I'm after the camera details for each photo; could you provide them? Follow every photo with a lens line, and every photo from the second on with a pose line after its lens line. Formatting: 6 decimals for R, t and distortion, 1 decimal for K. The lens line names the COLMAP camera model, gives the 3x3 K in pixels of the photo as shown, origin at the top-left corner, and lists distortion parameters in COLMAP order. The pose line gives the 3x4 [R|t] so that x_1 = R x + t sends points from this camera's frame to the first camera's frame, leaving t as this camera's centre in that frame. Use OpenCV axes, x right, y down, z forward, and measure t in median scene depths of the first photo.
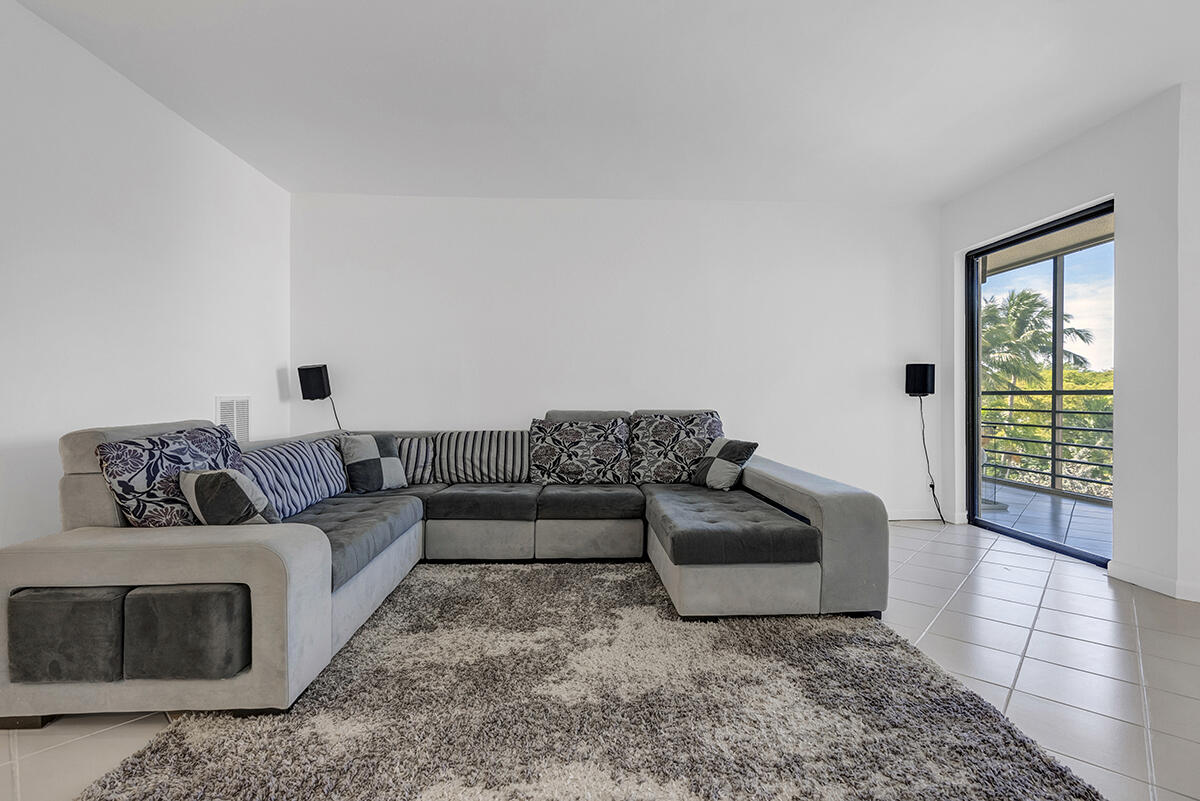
lens RADIAL K [[562.0, 0, 600.0], [0, 562.0, 400.5], [0, 0, 1]] dist [-0.013115, -0.000279]
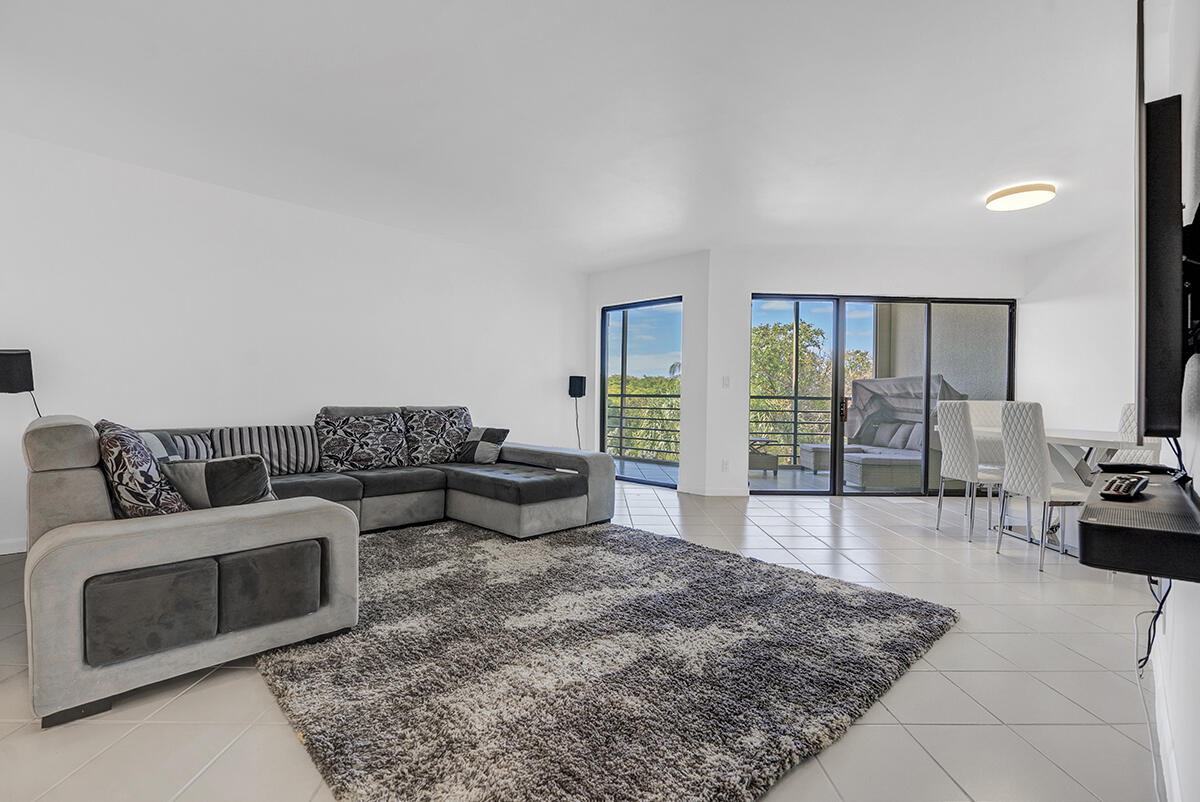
lens RADIAL K [[545.2, 0, 599.2], [0, 545.2, 403.9], [0, 0, 1]] dist [-0.005680, 0.000179]
pose [[0.737794, 0.002299, 0.675022, -0.447771], [-0.007284, 0.999963, 0.004556, 0.004001], [-0.674987, -0.008278, 0.737783, -0.157414]]
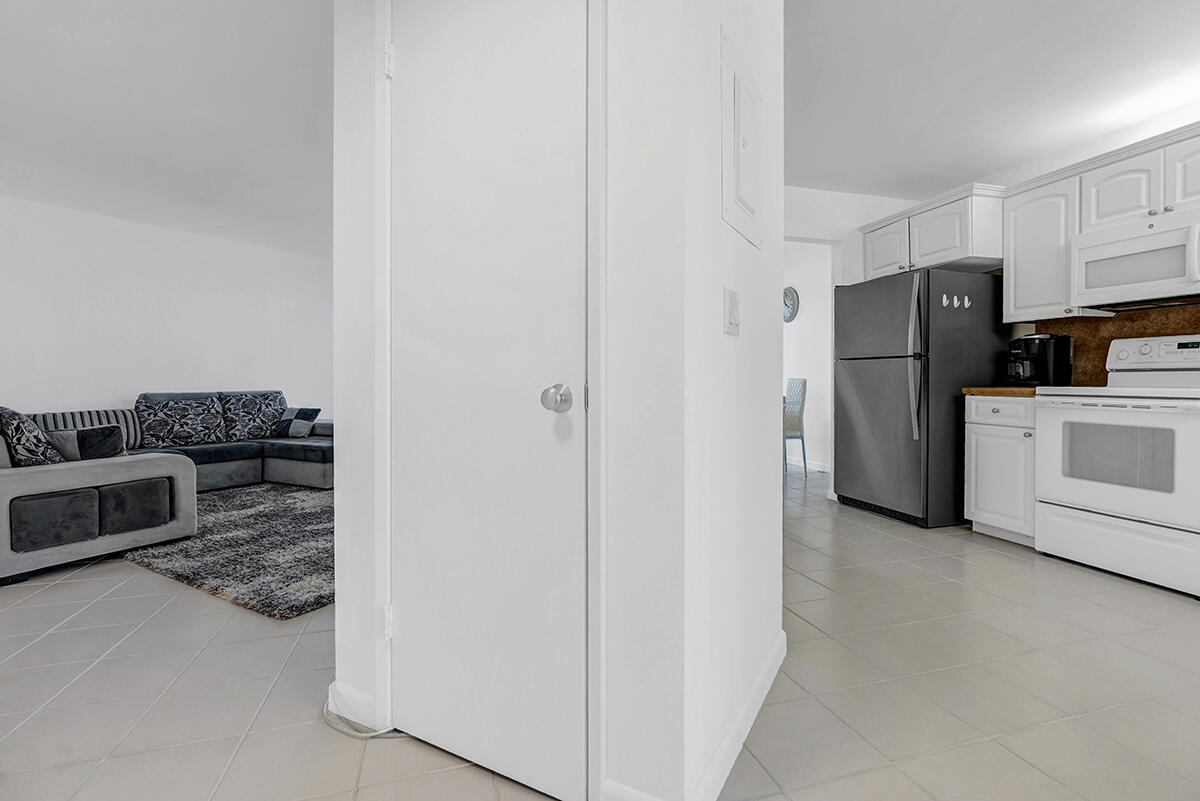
lens RADIAL K [[554.0, 0, 606.5], [0, 554.0, 387.8], [0, 0, 1]] dist [-0.007735, 0.000175]
pose [[0.523226, -0.013637, 0.852085, -0.655748], [0.011111, 0.999896, 0.009180, 0.006196], [-0.852121, 0.004664, 0.523323, -0.591523]]
